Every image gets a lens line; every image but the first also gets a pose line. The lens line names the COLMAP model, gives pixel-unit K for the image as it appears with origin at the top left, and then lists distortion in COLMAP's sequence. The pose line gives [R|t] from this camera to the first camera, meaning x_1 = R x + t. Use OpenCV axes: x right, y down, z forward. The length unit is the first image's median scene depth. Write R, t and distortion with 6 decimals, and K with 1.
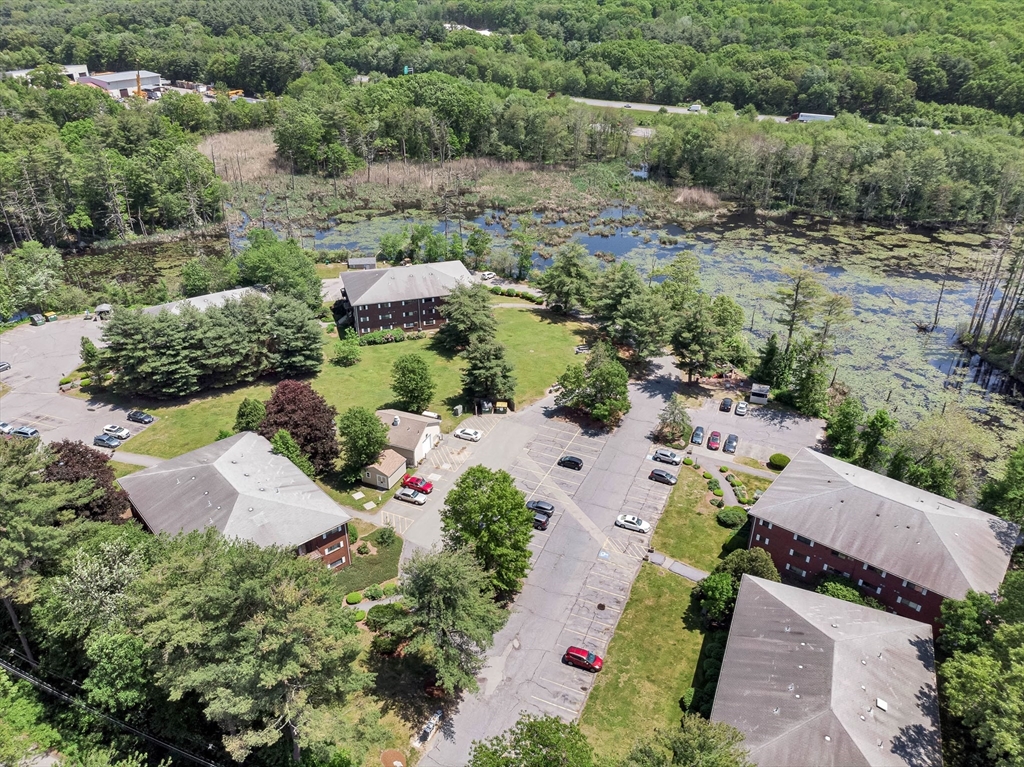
lens RADIAL K [[759.6, 0, 516.7], [0, 759.6, 390.2], [0, 0, 1]] dist [0.000705, 0.003490]
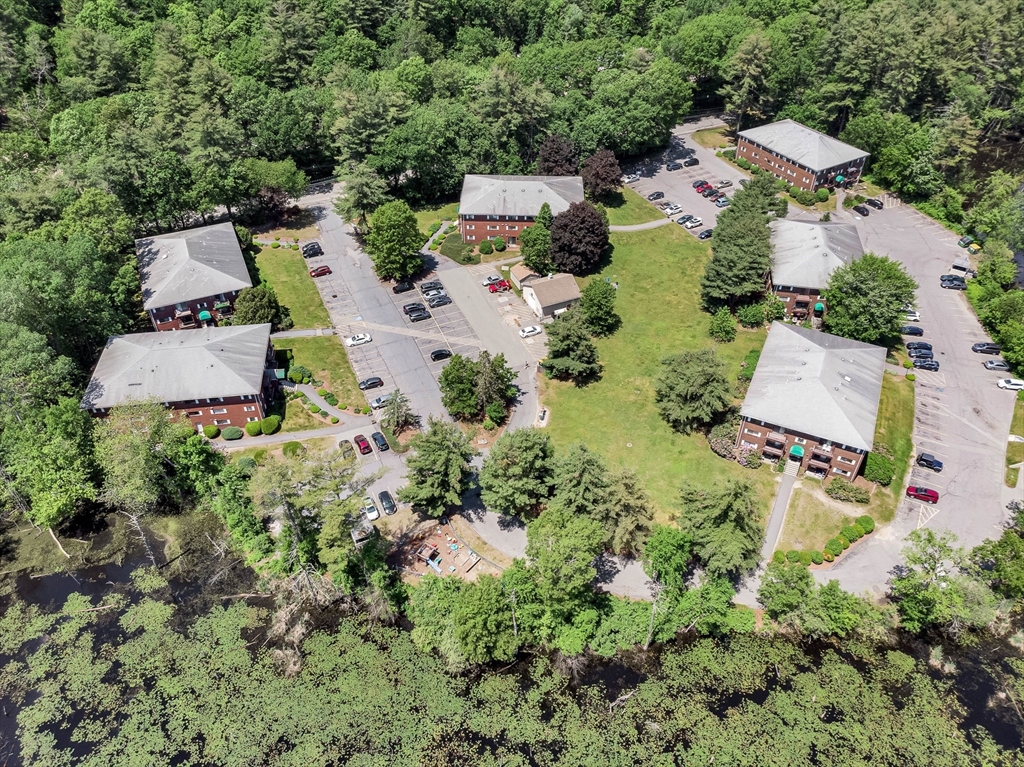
lens RADIAL K [[759.6, 0, 516.7], [0, 759.6, 390.2], [0, 0, 1]] dist [0.000705, 0.003490]
pose [[-0.686334, 0.466926, -0.557607, 0.544901], [-0.370521, 0.435254, 0.820529, -0.723268], [0.625827, 0.769762, -0.125724, 1.018372]]
